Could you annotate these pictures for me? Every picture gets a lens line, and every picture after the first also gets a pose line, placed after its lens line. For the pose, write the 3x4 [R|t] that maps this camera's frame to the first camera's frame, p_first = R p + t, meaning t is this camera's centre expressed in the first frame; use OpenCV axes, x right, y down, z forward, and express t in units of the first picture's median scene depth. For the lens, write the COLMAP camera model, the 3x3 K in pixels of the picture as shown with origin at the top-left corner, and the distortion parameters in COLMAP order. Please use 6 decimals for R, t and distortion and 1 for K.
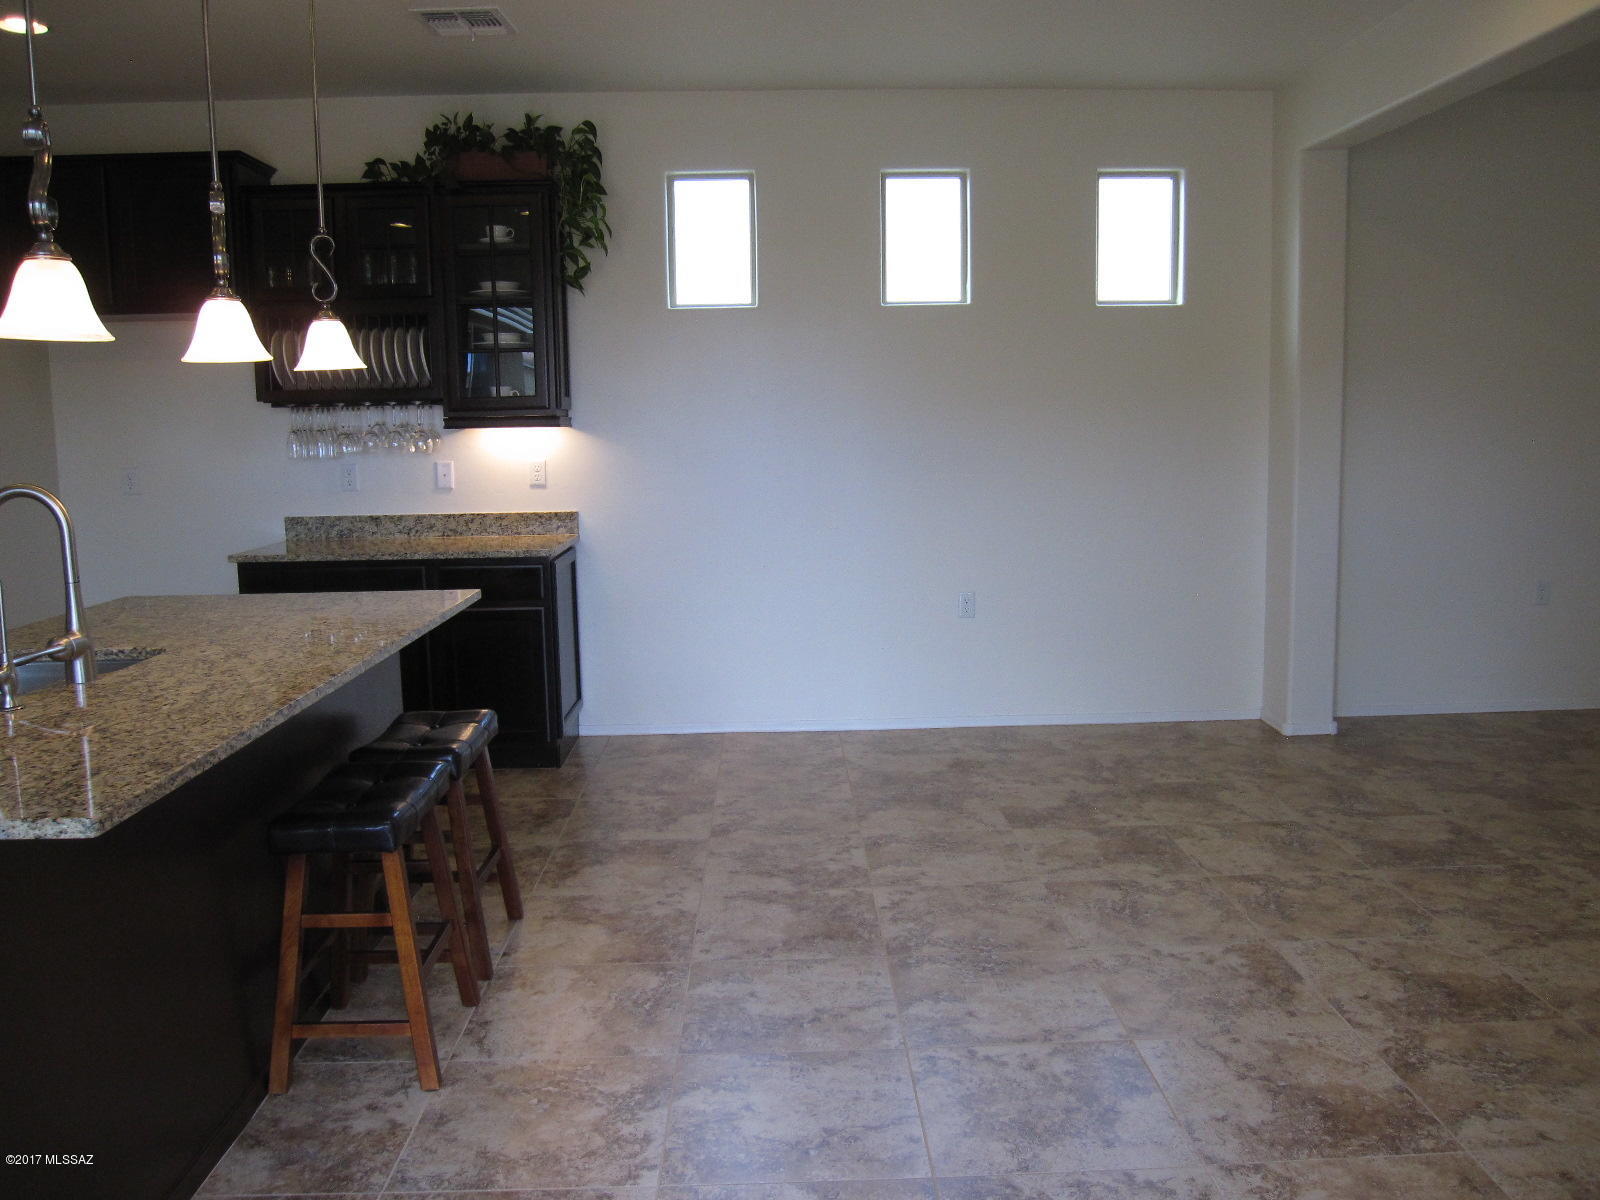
lens RADIAL K [[1301.5, 0, 811.6], [0, 1301.5, 596.9], [0, 0, 1]] dist [-0.063958, 0.027177]
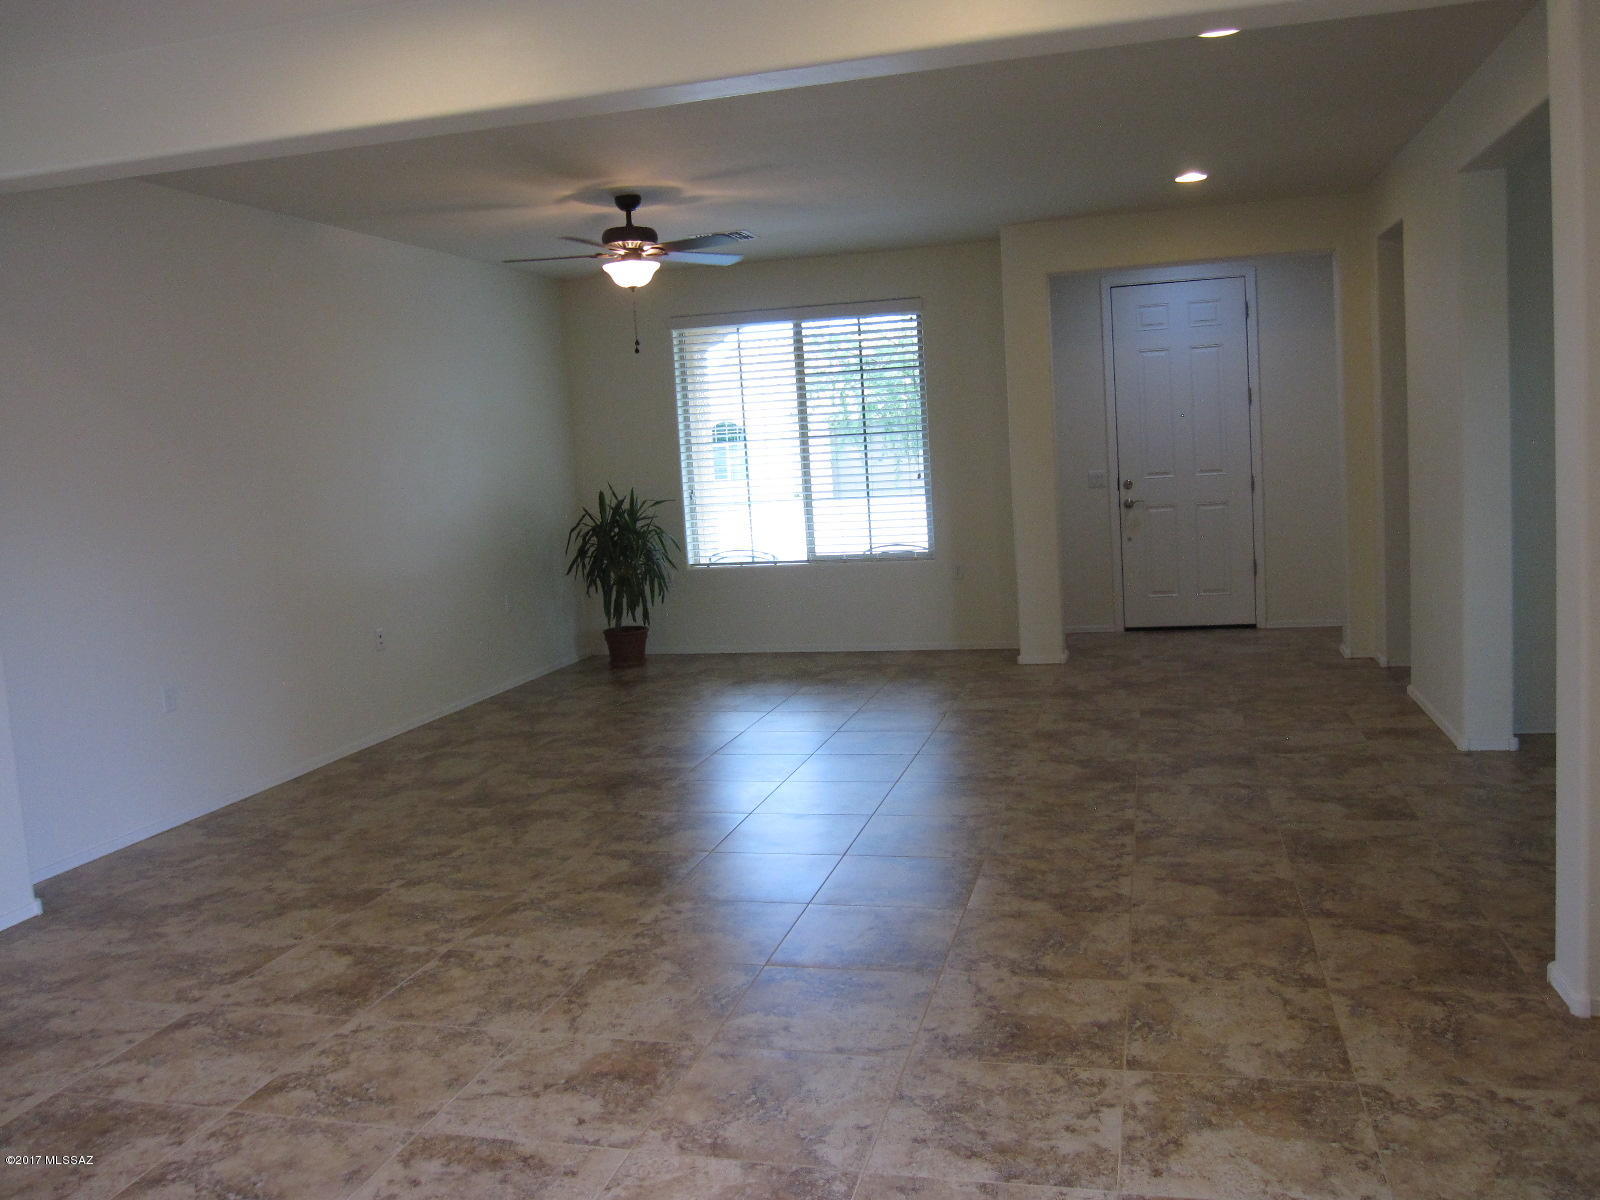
lens RADIAL K [[1301.5, 0, 804.2], [0, 1301.5, 597.2], [0, 0, 1]] dist [-0.063958, 0.027177]
pose [[0.280887, -0.104885, 0.953993, -0.373362], [0.179708, 0.982177, 0.055072, -0.086397], [-0.942766, 0.155972, 0.294729, 0.489481]]
